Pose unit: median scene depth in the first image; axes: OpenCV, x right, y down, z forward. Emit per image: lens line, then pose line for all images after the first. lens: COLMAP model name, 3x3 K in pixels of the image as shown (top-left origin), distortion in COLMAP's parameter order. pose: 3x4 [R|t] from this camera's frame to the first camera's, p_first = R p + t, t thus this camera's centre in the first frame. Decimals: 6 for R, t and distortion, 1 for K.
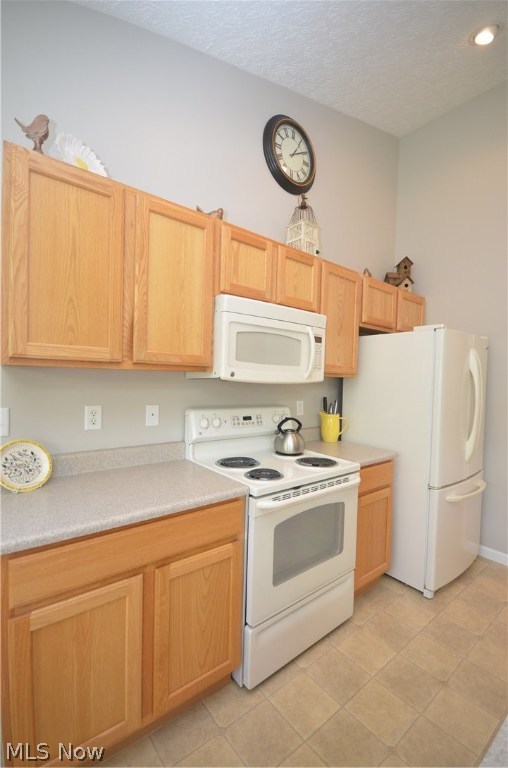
lens RADIAL K [[334.1, 0, 257.1], [0, 334.1, 386.9], [0, 0, 1]] dist [0.002171, -0.007959]
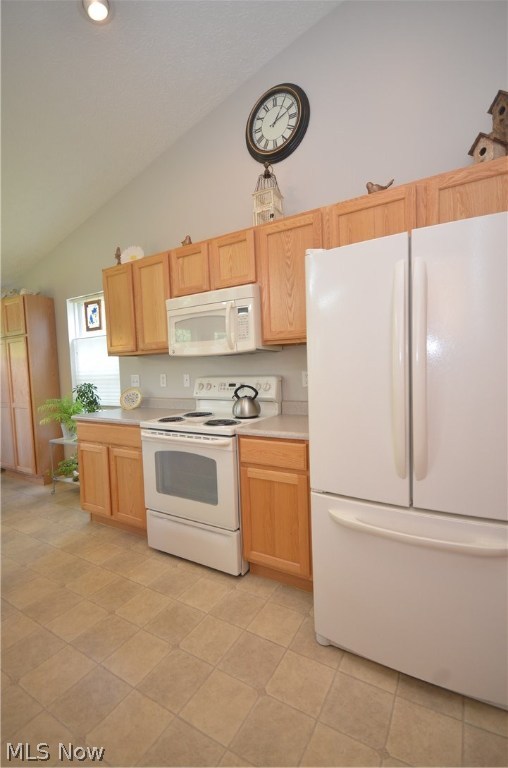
lens RADIAL K [[326.4, 0, 262.6], [0, 326.4, 386.9], [0, 0, 1]] dist [-0.001312, 0.000053]
pose [[0.360216, 0.017886, -0.932697, 1.313275], [0.020909, 0.999410, 0.027240, 0.080352], [0.932635, -0.029314, 0.359629, 0.770335]]
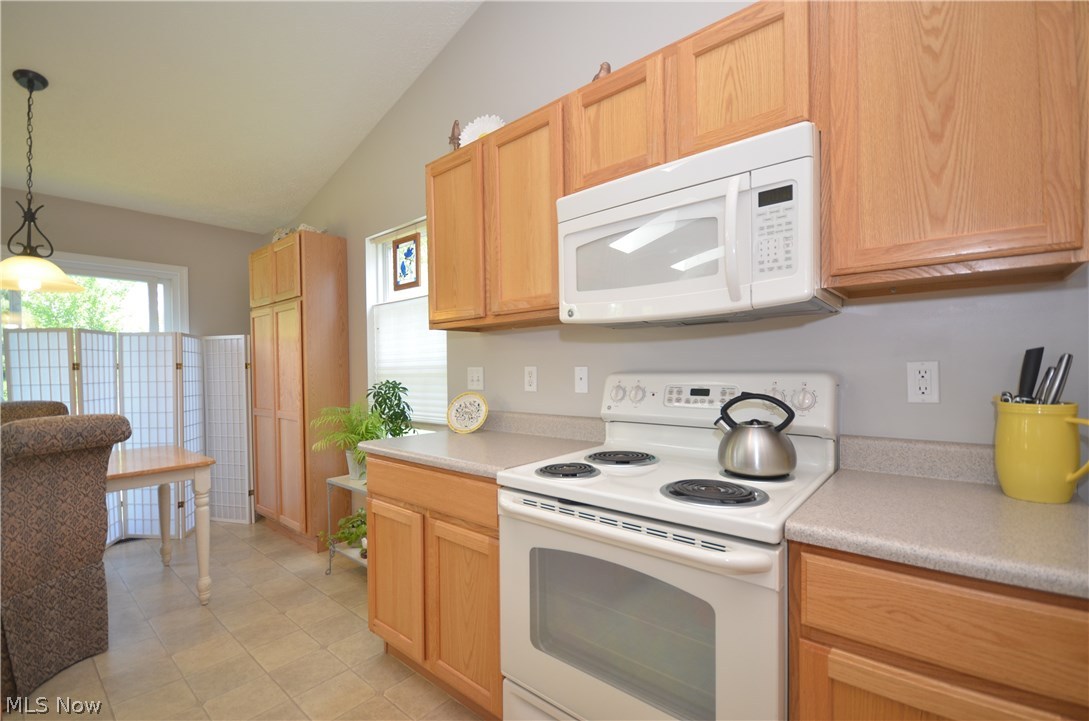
lens RADIAL K [[473.8, 0, 542.4], [0, 473.8, 375.0], [0, 0, 1]] dist [0.002171, -0.007959]
pose [[0.175148, -0.012389, -0.984464, 0.769623], [-0.004517, 0.999900, -0.013386, 0.089378], [0.984532, 0.006791, 0.175075, 0.714214]]
